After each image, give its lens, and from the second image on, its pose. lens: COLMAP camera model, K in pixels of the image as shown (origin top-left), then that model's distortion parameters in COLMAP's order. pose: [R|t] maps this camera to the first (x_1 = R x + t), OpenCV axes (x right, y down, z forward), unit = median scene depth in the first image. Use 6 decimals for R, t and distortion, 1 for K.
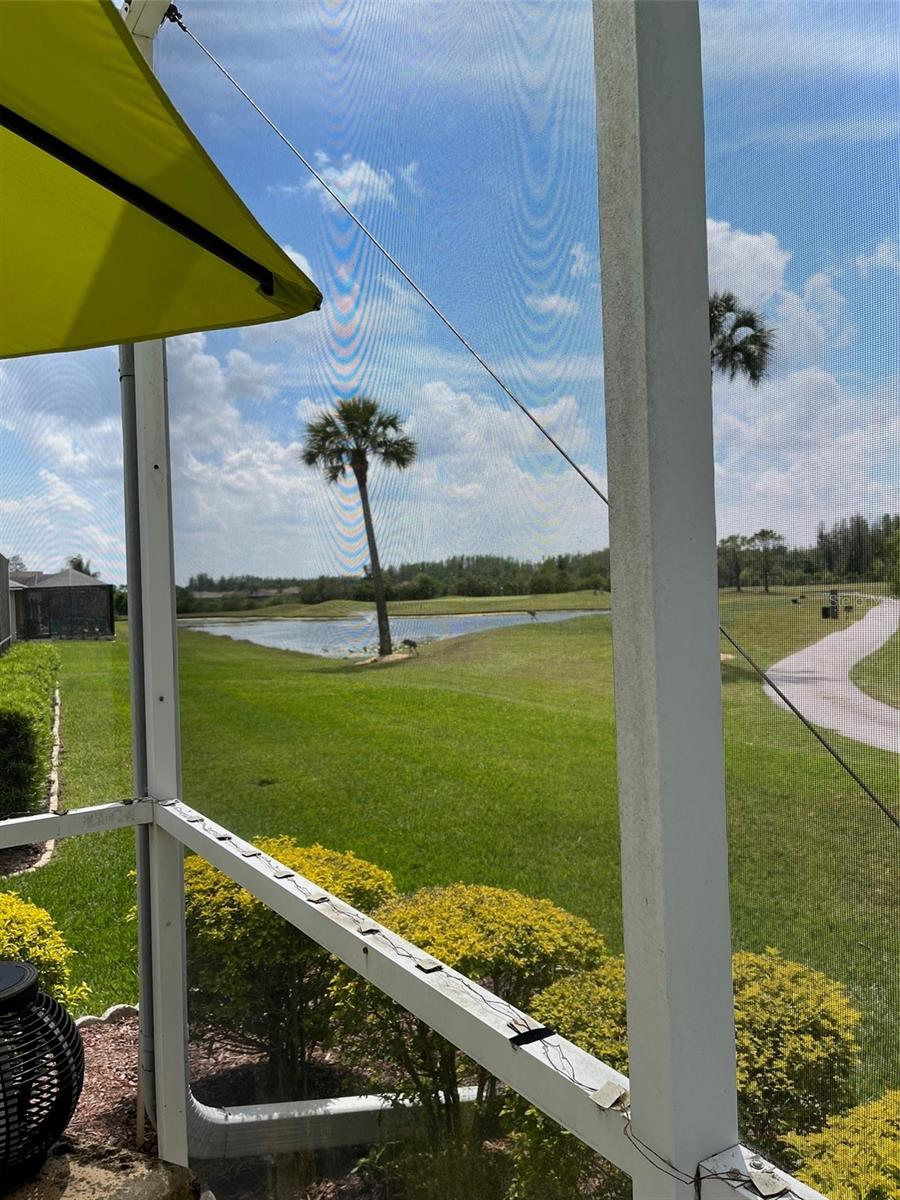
lens RADIAL K [[910.1, 0, 451.1], [0, 910.1, 593.7], [0, 0, 1]] dist [0.046879, -0.062365]
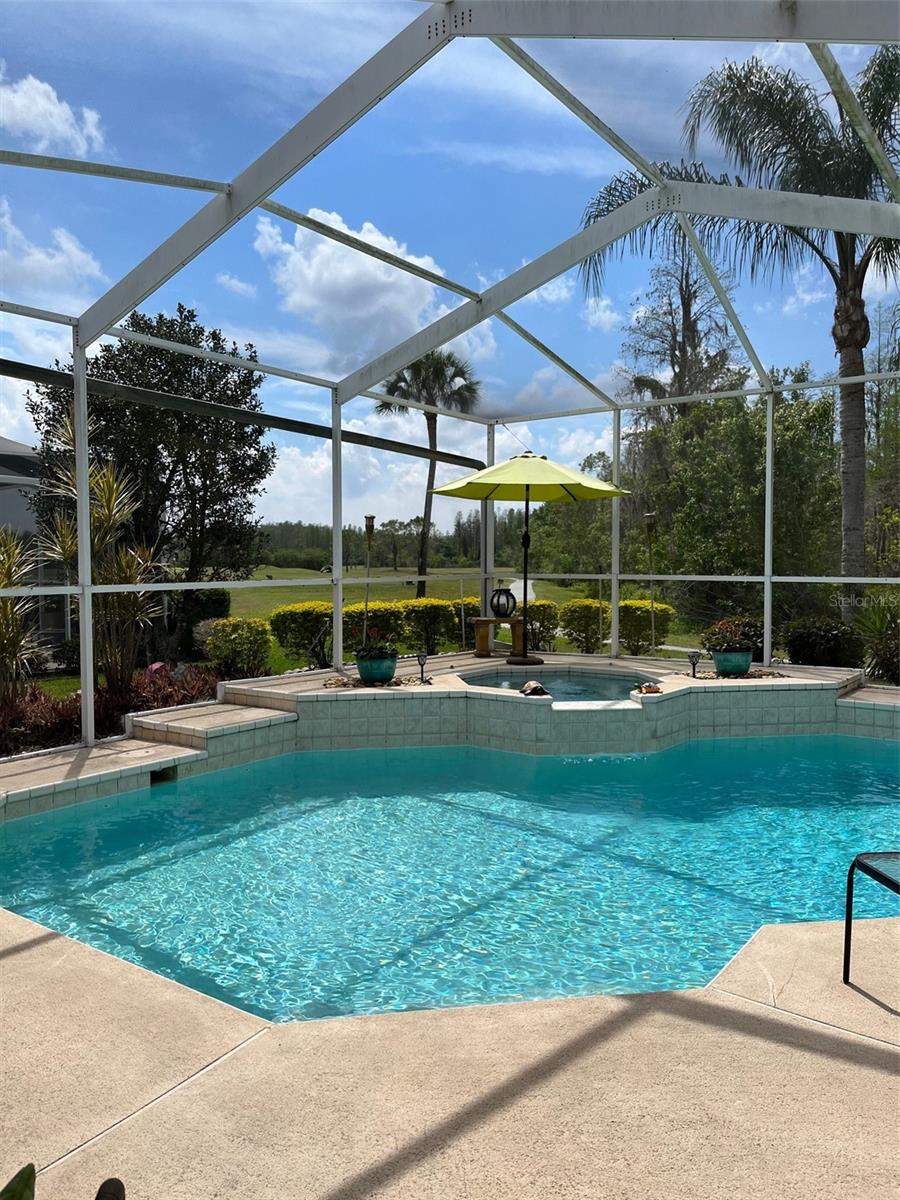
lens RADIAL K [[910.1, 0, 447.7], [0, 910.1, 598.5], [0, 0, 1]] dist [0.046879, -0.062365]
pose [[0.927646, 0.021885, 0.372820, -0.209981], [-0.032805, 0.999198, 0.022971, 0.020508], [-0.372018, -0.033539, 0.927619, -0.311393]]
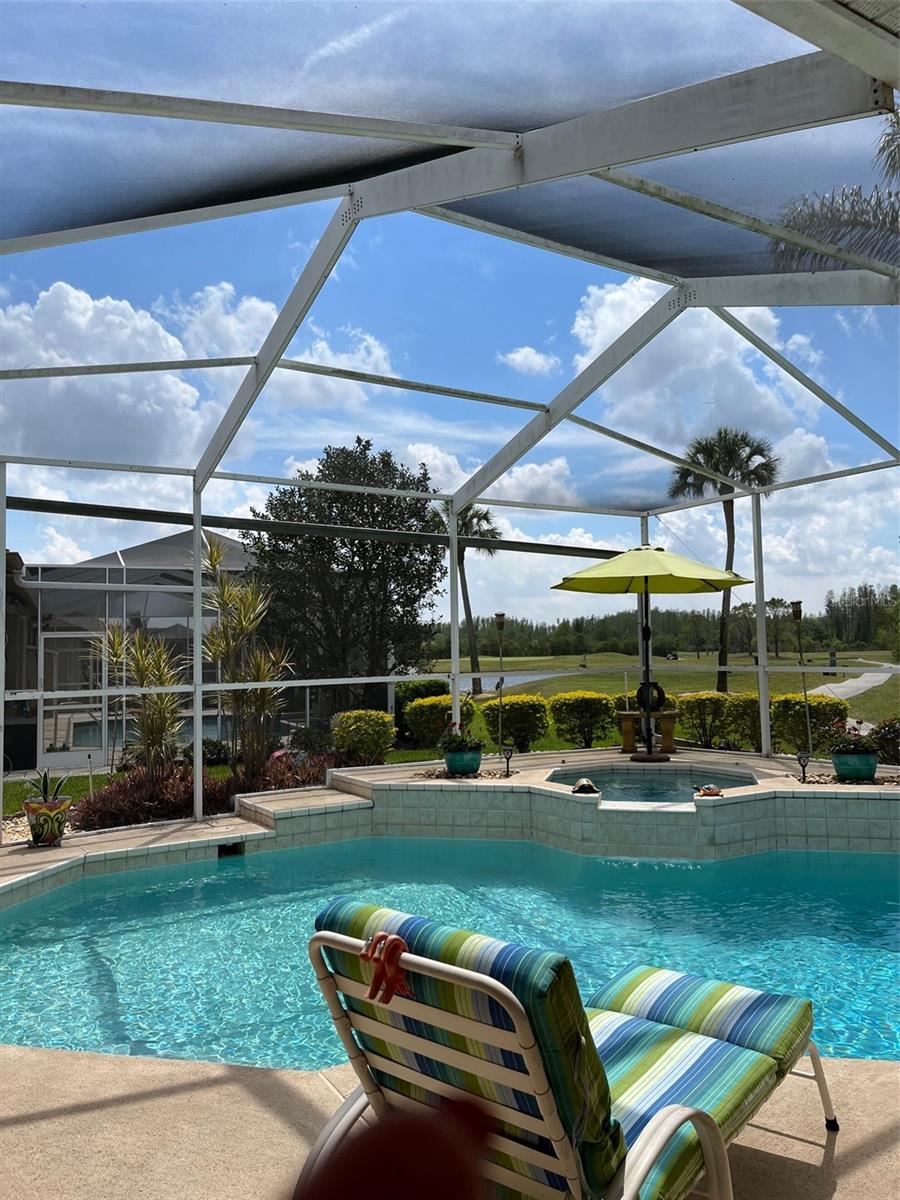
lens RADIAL K [[910.1, 0, 441.7], [0, 910.1, 588.9], [0, 0, 1]] dist [0.046879, -0.062365]
pose [[0.999683, 0.015940, -0.019480, -0.117298], [-0.017314, 0.997217, -0.072520, 0.014501], [0.018270, 0.072834, 0.997177, -0.346462]]
